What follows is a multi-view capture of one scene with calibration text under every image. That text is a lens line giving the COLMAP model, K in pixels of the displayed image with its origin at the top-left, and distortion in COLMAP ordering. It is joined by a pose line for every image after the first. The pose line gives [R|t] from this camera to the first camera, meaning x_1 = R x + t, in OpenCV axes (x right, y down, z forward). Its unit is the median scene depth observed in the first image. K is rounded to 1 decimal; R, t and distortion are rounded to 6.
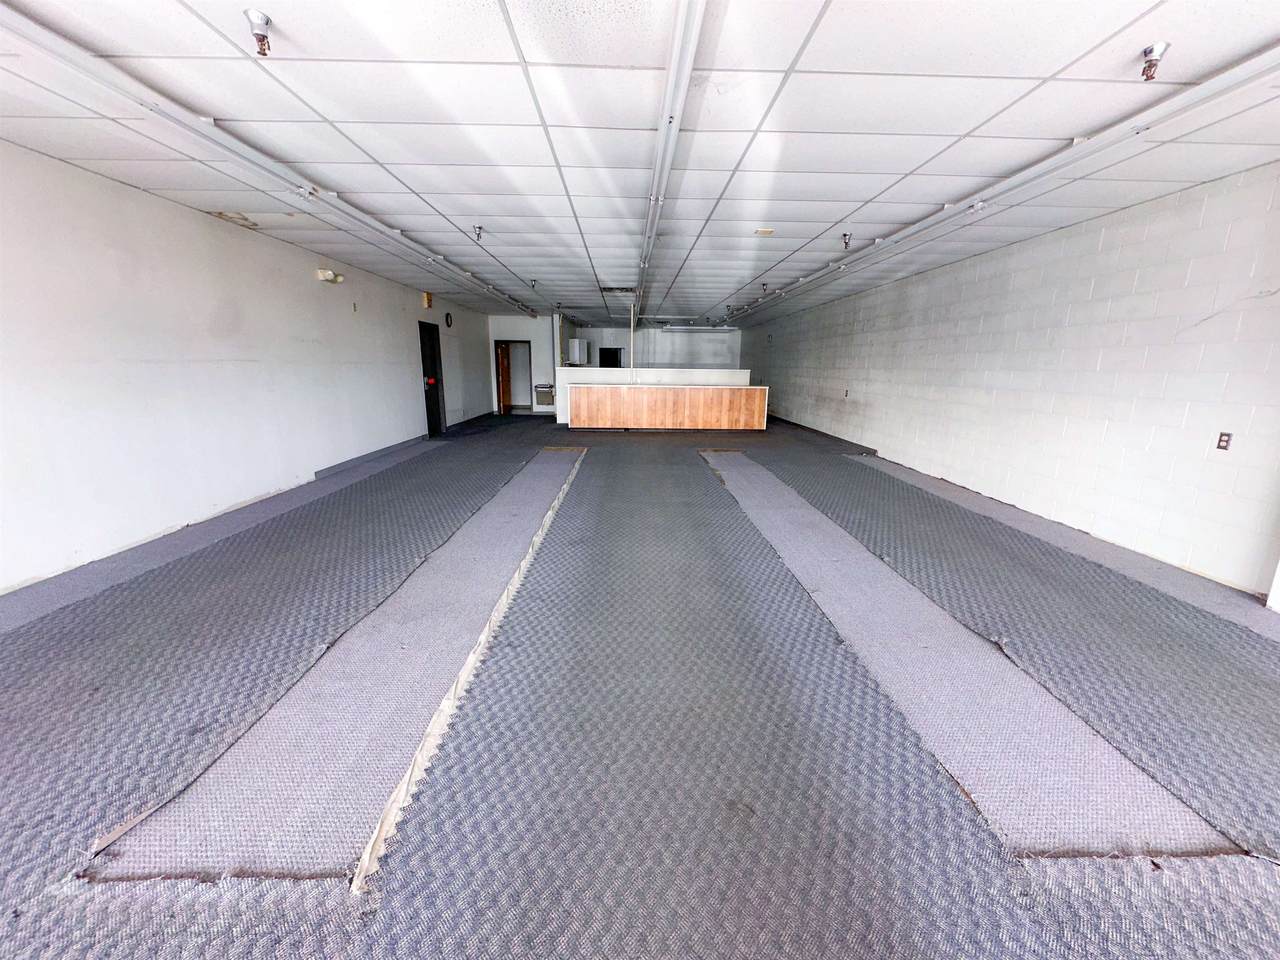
lens RADIAL K [[506.0, 0, 640.0], [0, 506.0, 480.0], [0, 0, 1]] dist [-0.001124, -0.000172]
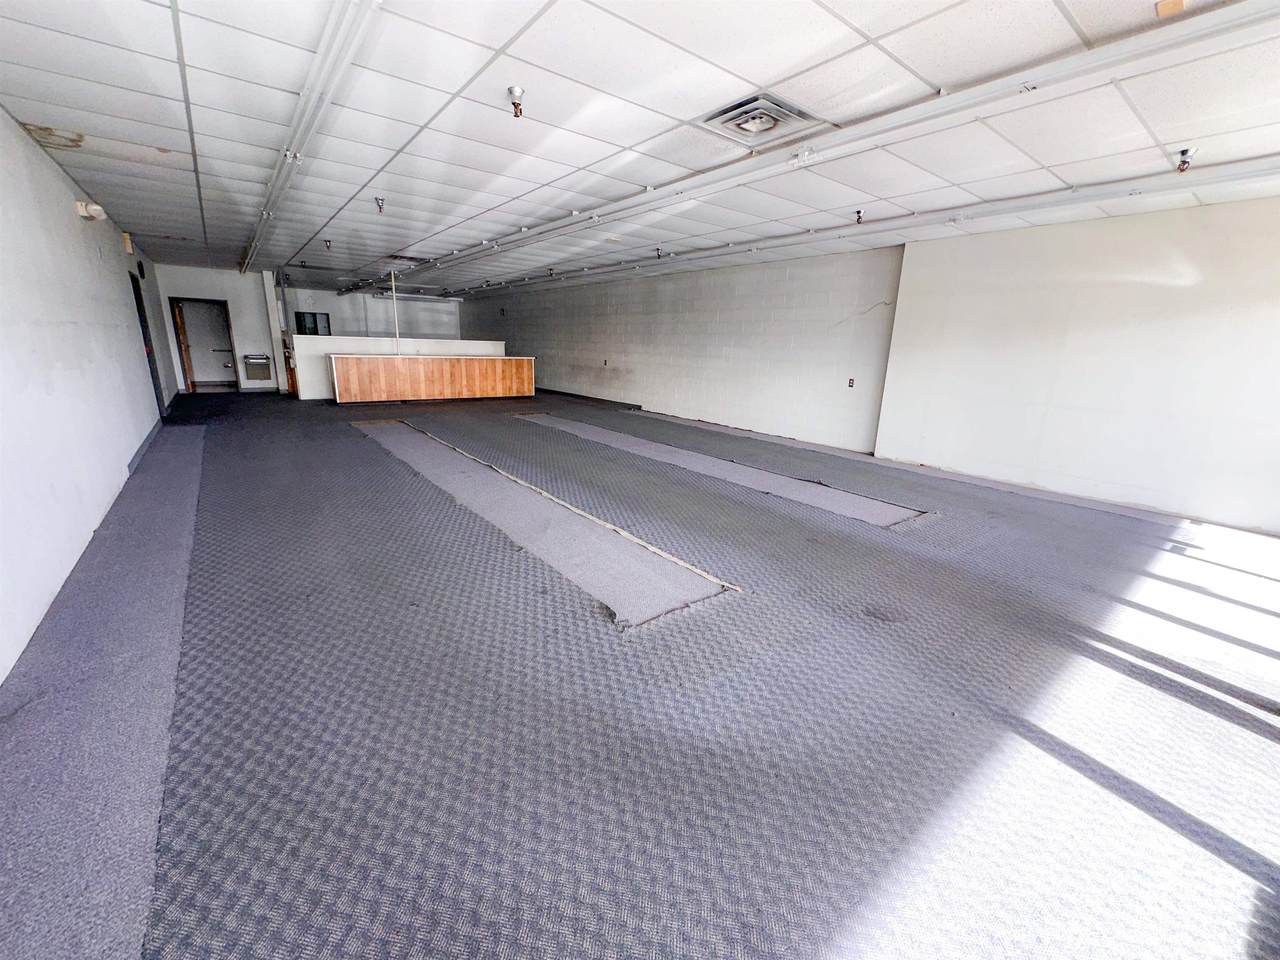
lens RADIAL K [[506.0, 0, 640.0], [0, 506.0, 480.0], [0, 0, 1]] dist [-0.001124, -0.000172]
pose [[0.808402, -0.139178, 0.571940, -0.241915], [0.107438, 0.990211, 0.089104, 0.011751], [-0.578742, -0.010584, 0.815442, -0.061163]]
